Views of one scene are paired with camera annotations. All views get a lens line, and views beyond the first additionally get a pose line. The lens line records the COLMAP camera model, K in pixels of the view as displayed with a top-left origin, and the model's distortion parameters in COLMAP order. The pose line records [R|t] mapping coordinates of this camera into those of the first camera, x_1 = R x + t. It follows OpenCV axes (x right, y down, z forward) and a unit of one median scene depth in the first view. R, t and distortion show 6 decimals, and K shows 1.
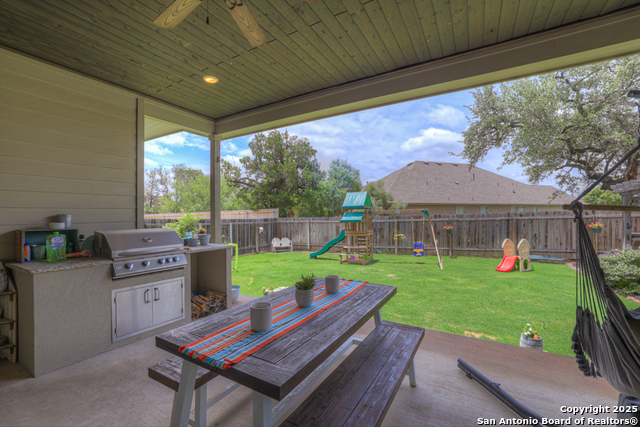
lens RADIAL K [[275.6, 0, 316.7], [0, 275.6, 218.6], [0, 0, 1]] dist [-0.037290, 0.011828]
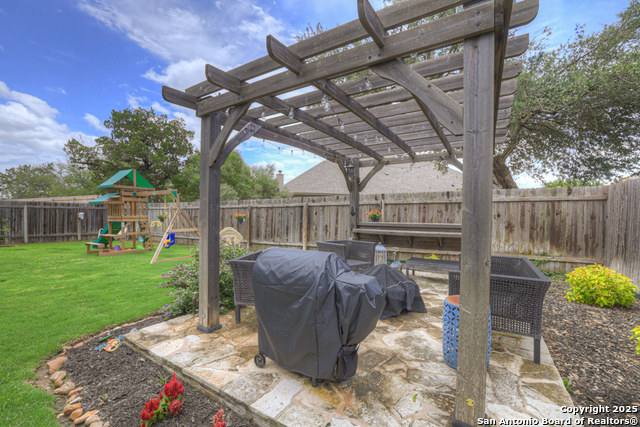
lens RADIAL K [[275.6, 0, 316.2], [0, 275.6, 215.1], [0, 0, 1]] dist [-0.037290, 0.011828]
pose [[0.999034, 0.023205, -0.037308, 0.639240], [-0.023114, 0.999729, 0.002851, 0.021734], [0.037364, -0.001986, 0.999300, 0.168264]]
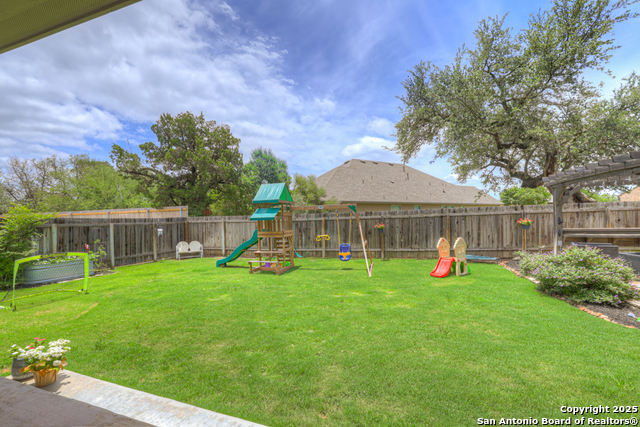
lens RADIAL K [[275.6, 0, 316.5], [0, 275.6, 216.3], [0, 0, 1]] dist [-0.037290, 0.011828]
pose [[0.980412, -0.005173, 0.196889, 0.093412], [0.007577, 0.999906, -0.011456, 0.008969], [-0.196811, 0.012723, 0.980359, 0.150097]]
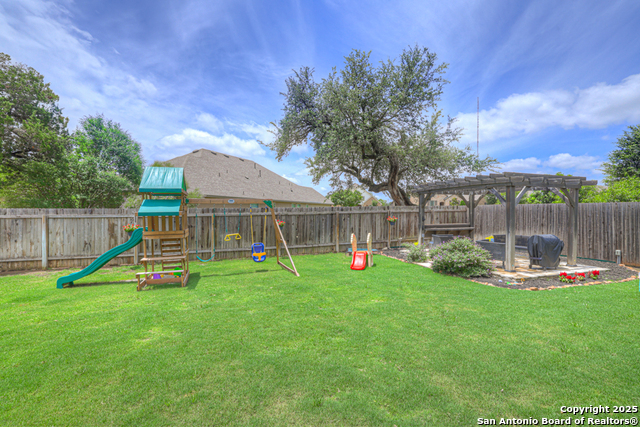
lens RADIAL K [[275.6, 0, 318.5], [0, 275.6, 215.2], [0, 0, 1]] dist [-0.037290, 0.011828]
pose [[0.686710, 0.003986, 0.726920, -0.048220], [-0.004068, 0.999990, -0.001641, 0.008840], [-0.726920, -0.001830, 0.686720, 0.283301]]
